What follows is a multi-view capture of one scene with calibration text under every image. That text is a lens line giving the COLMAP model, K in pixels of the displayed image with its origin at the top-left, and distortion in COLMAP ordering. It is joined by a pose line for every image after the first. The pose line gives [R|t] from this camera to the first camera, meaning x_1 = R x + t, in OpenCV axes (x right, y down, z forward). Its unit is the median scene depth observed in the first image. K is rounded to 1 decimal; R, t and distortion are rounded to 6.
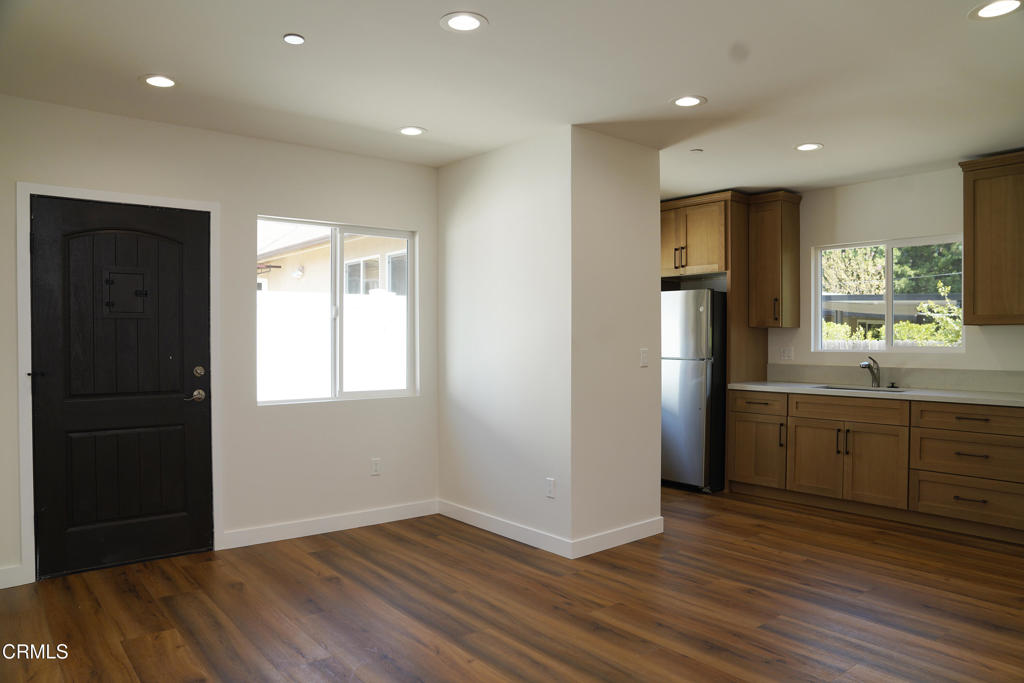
lens RADIAL K [[704.0, 0, 512.0], [0, 704.0, 341.5], [0, 0, 1]] dist [-0.121482, 0.069141]
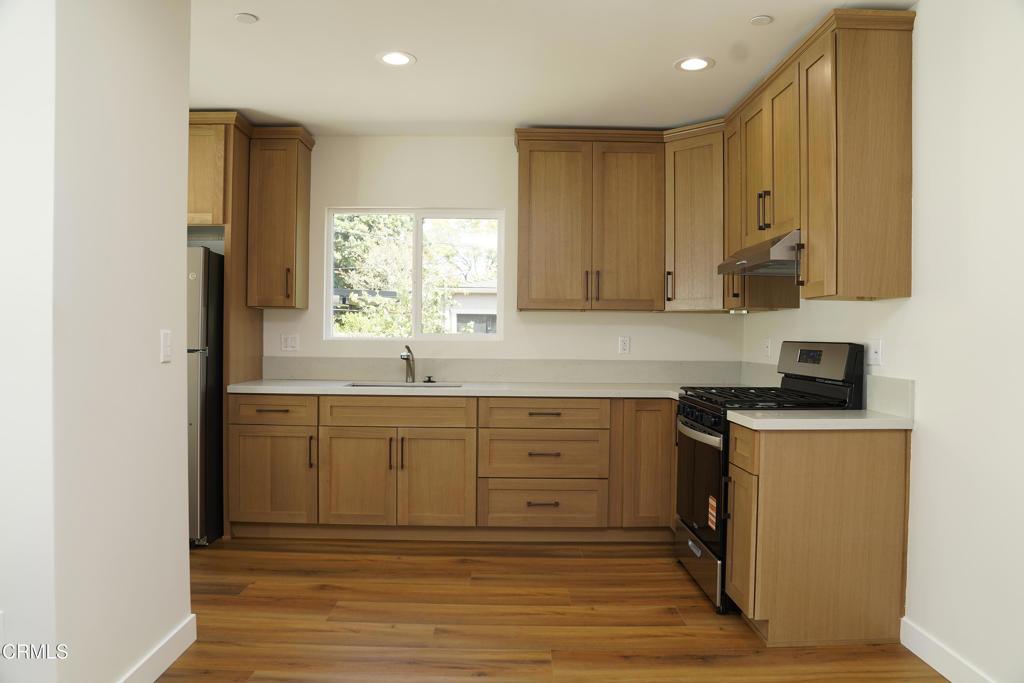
lens RADIAL K [[704.0, 0, 512.0], [0, 704.0, 341.5], [0, 0, 1]] dist [-0.121482, 0.069141]
pose [[0.618314, 0.001844, 0.785929, -0.066002], [-0.008128, 0.999959, 0.004048, 0.013143], [-0.785889, -0.008891, 0.618303, 0.392425]]
